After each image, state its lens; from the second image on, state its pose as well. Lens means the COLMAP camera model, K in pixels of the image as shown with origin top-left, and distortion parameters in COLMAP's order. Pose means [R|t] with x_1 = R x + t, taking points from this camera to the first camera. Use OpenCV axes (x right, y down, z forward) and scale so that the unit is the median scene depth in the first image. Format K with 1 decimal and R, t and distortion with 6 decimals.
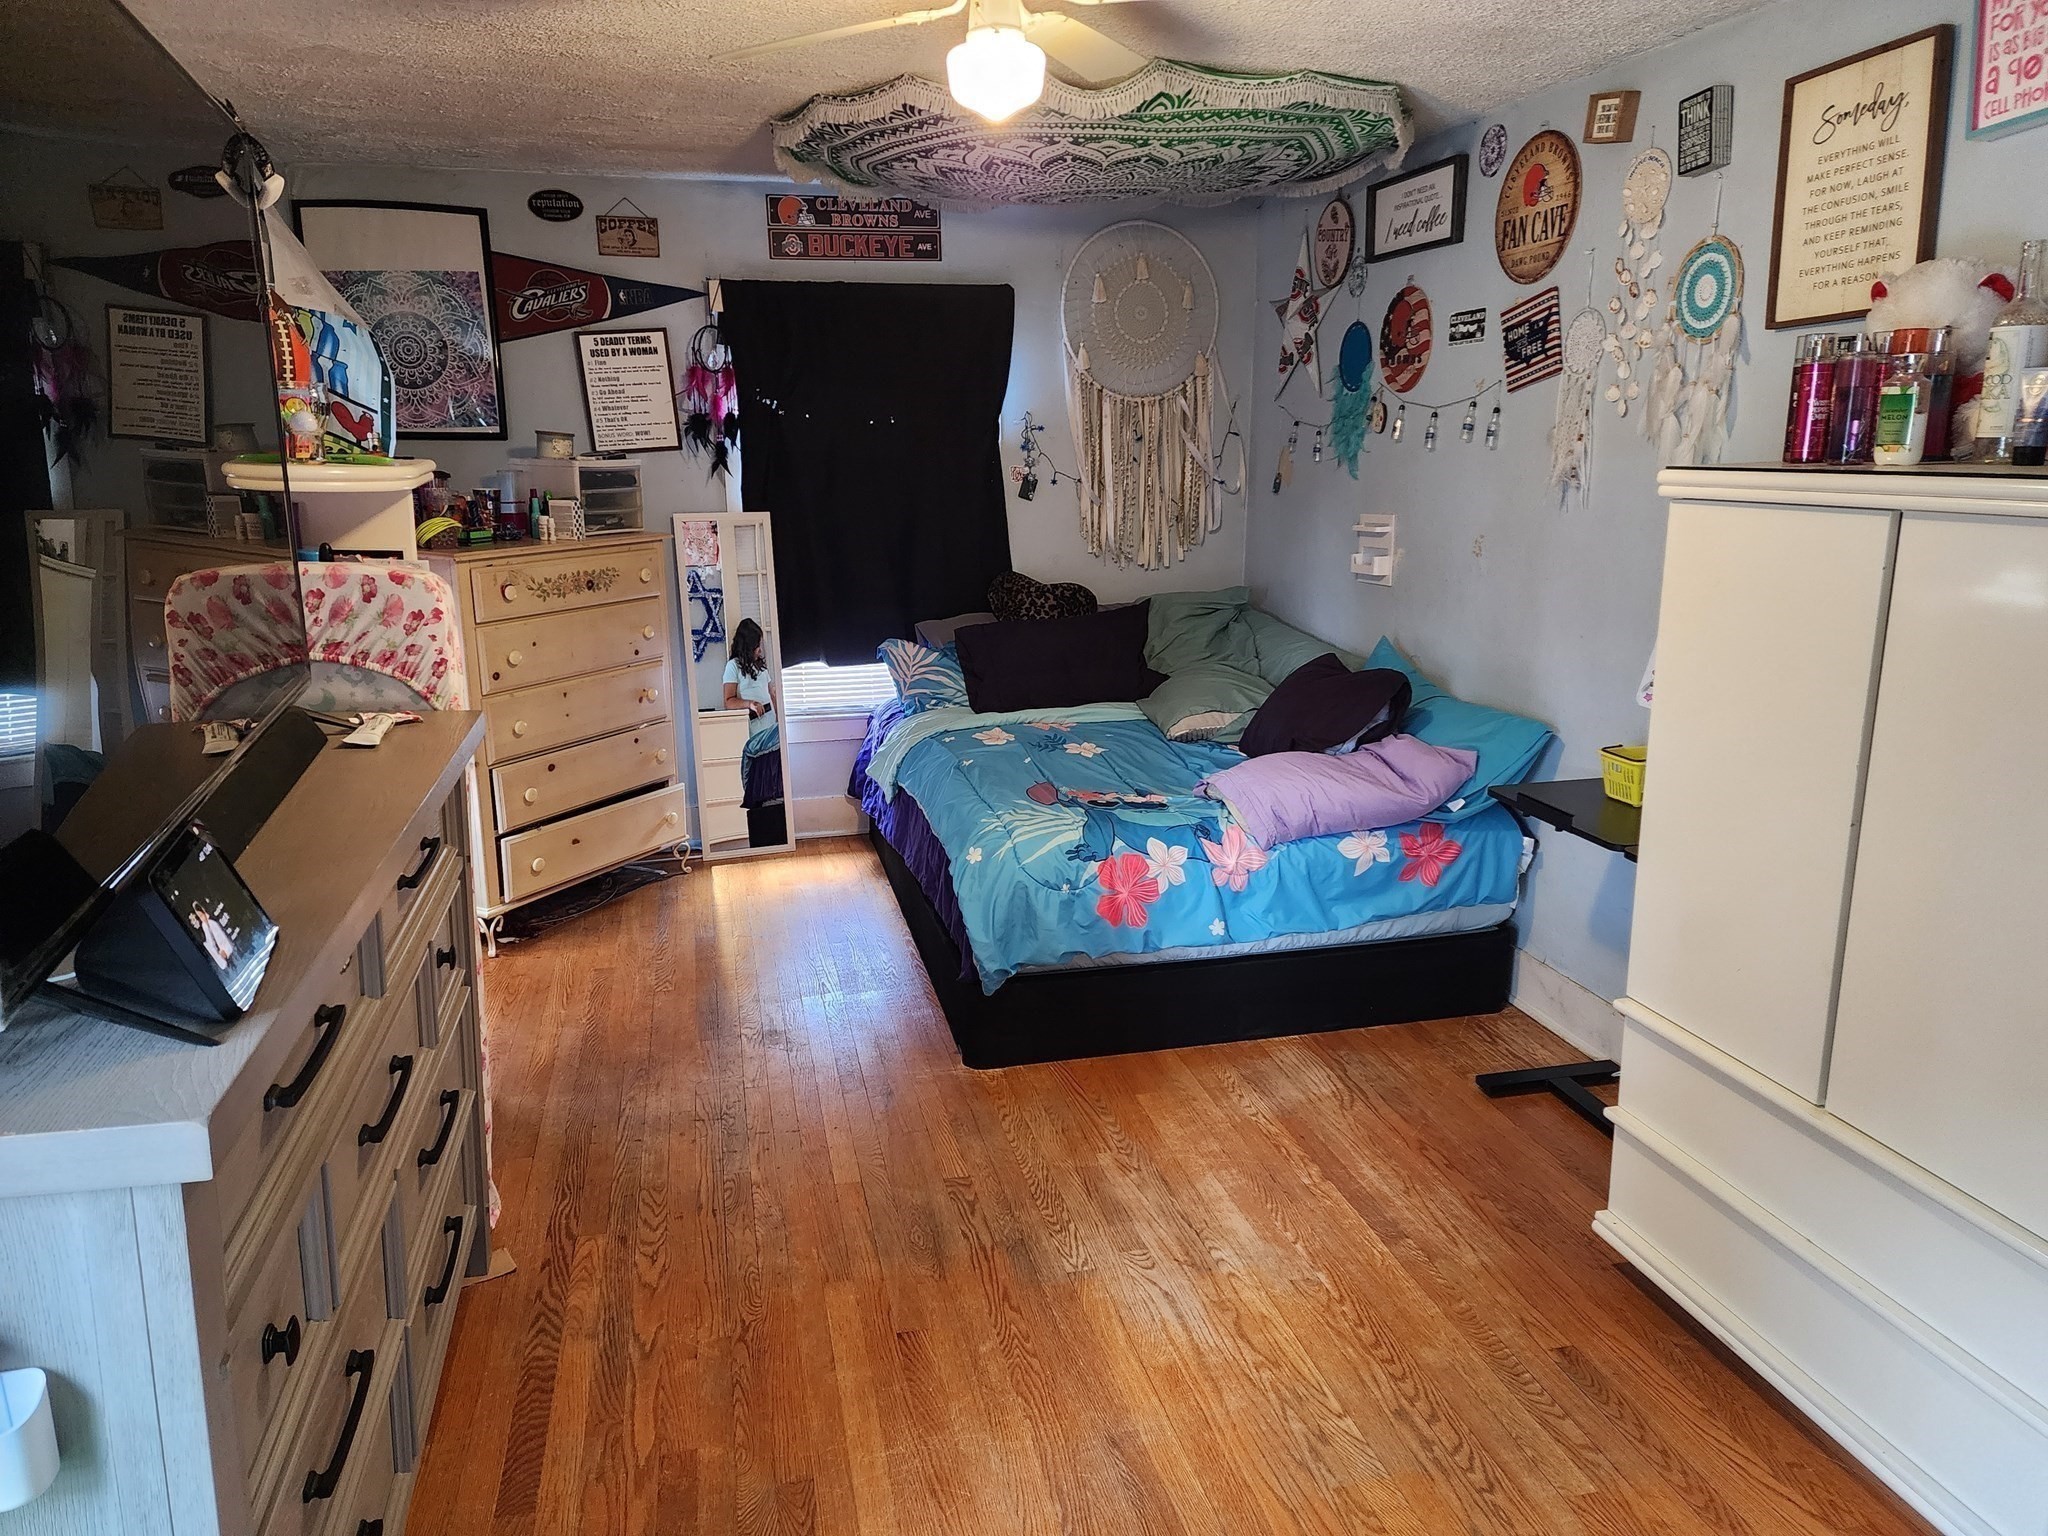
lens RADIAL K [[1367.8, 0, 1029.3], [0, 1367.8, 779.8], [0, 0, 1]] dist [0.087093, -0.065070]
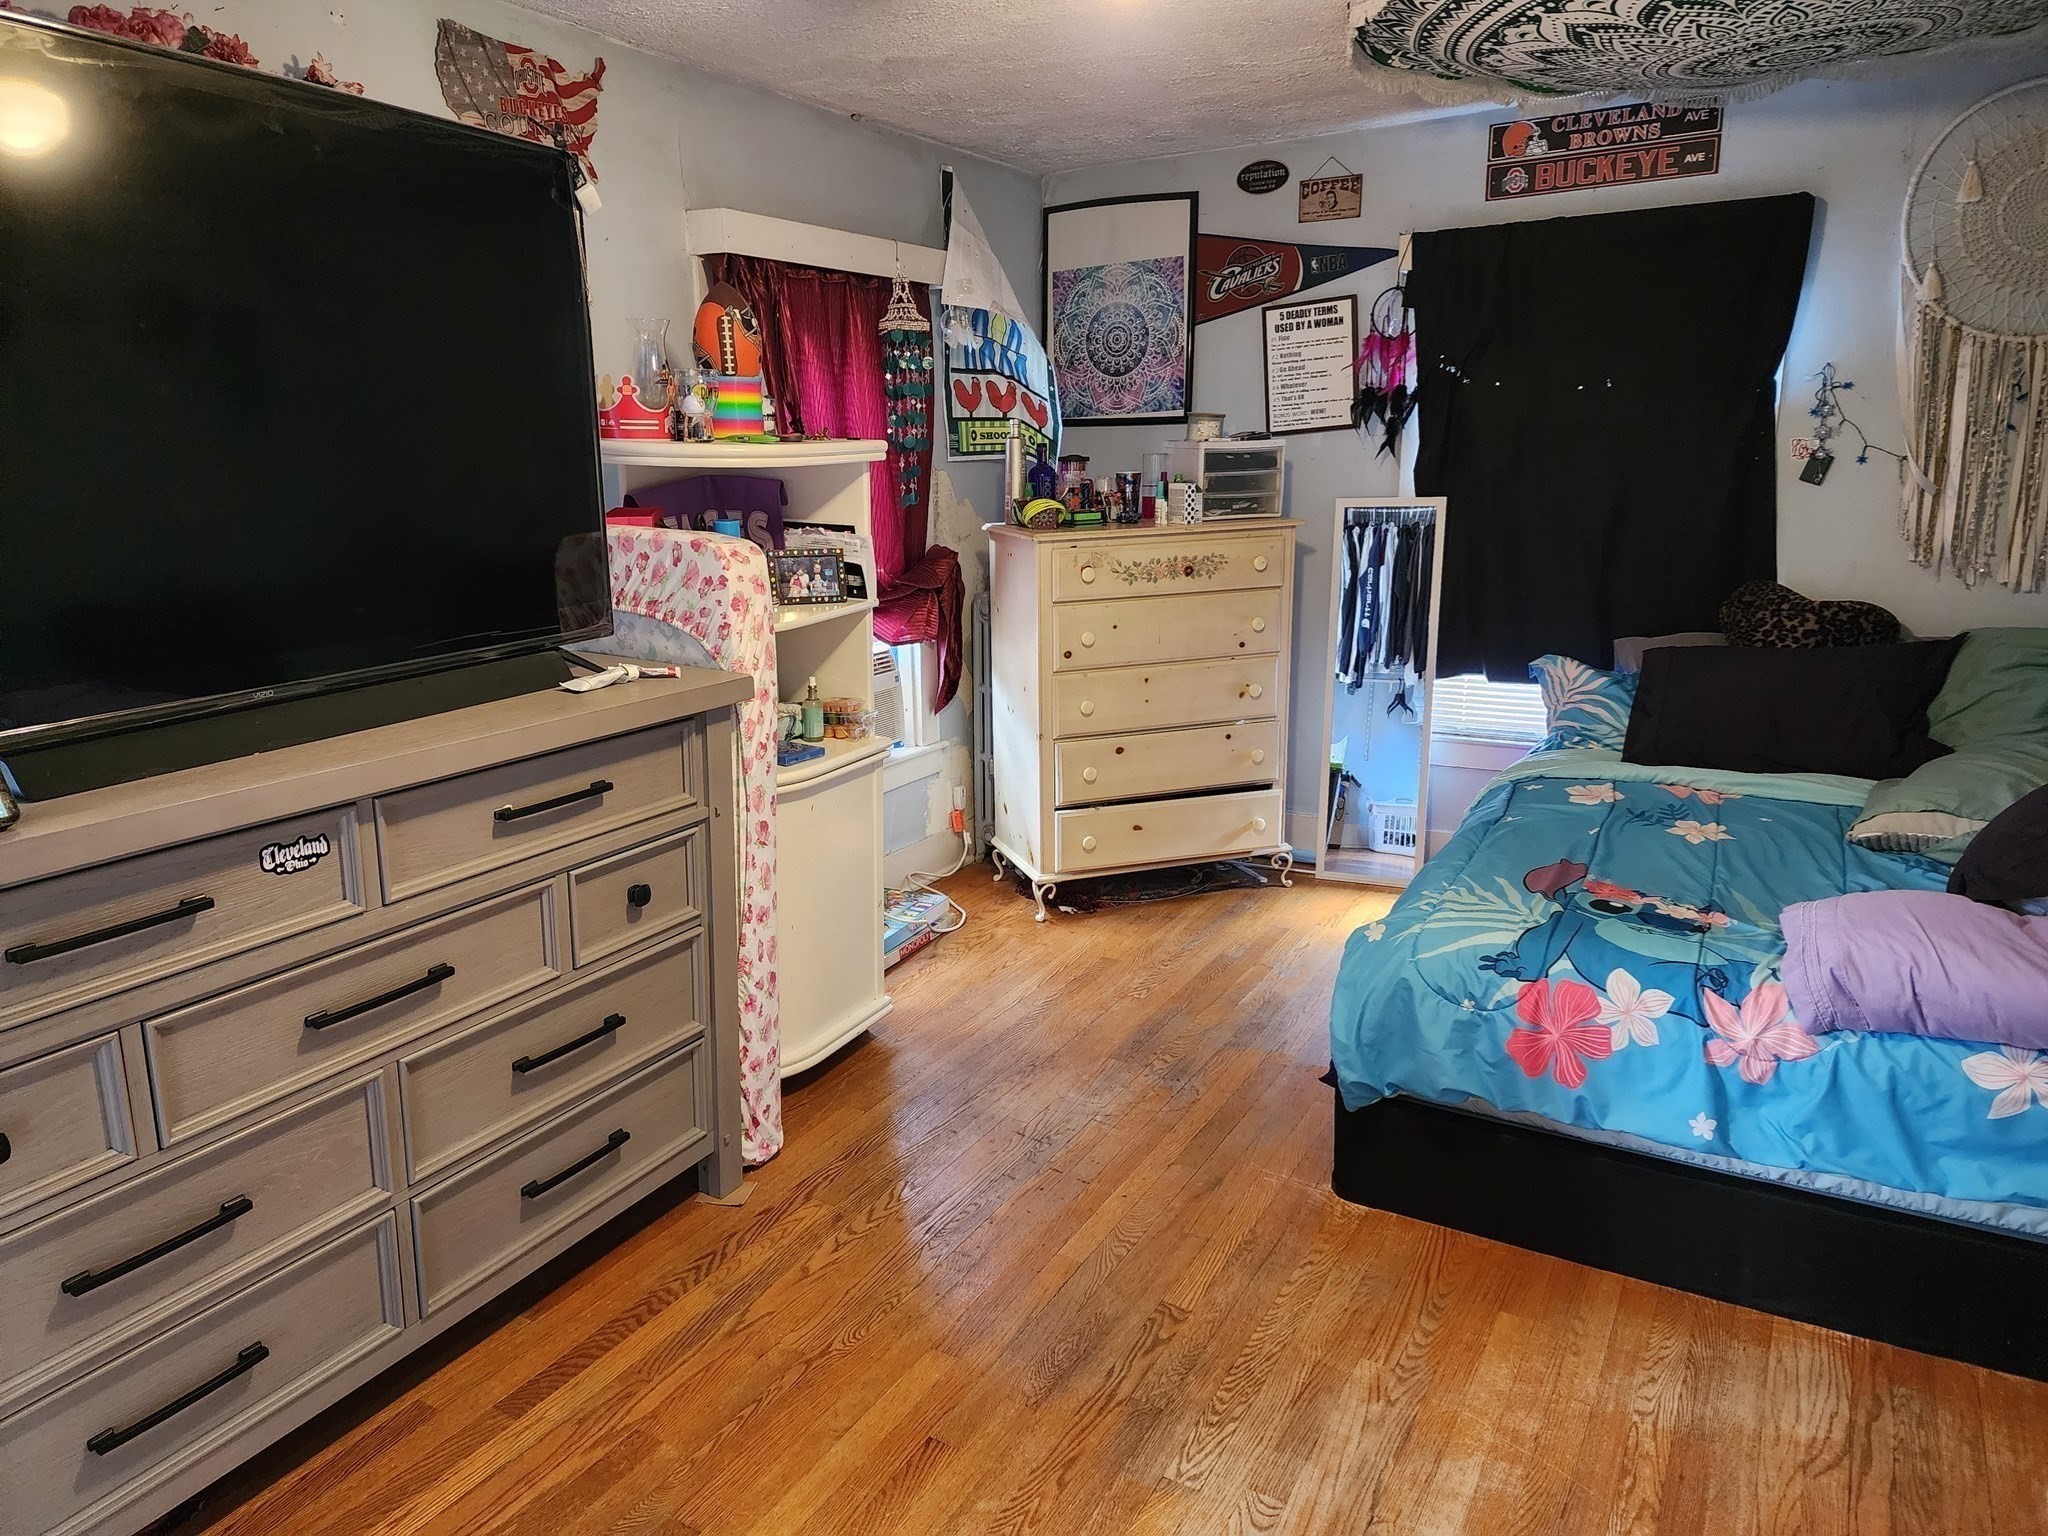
lens RADIAL K [[1367.8, 0, 930.5], [0, 1367.8, 770.9], [0, 0, 1]] dist [0.087093, -0.065070]
pose [[0.720027, 0.156972, -0.675959, 0.218963], [-0.155631, 0.985795, 0.063145, -0.034063], [0.676269, 0.059734, 0.734229, 0.172461]]
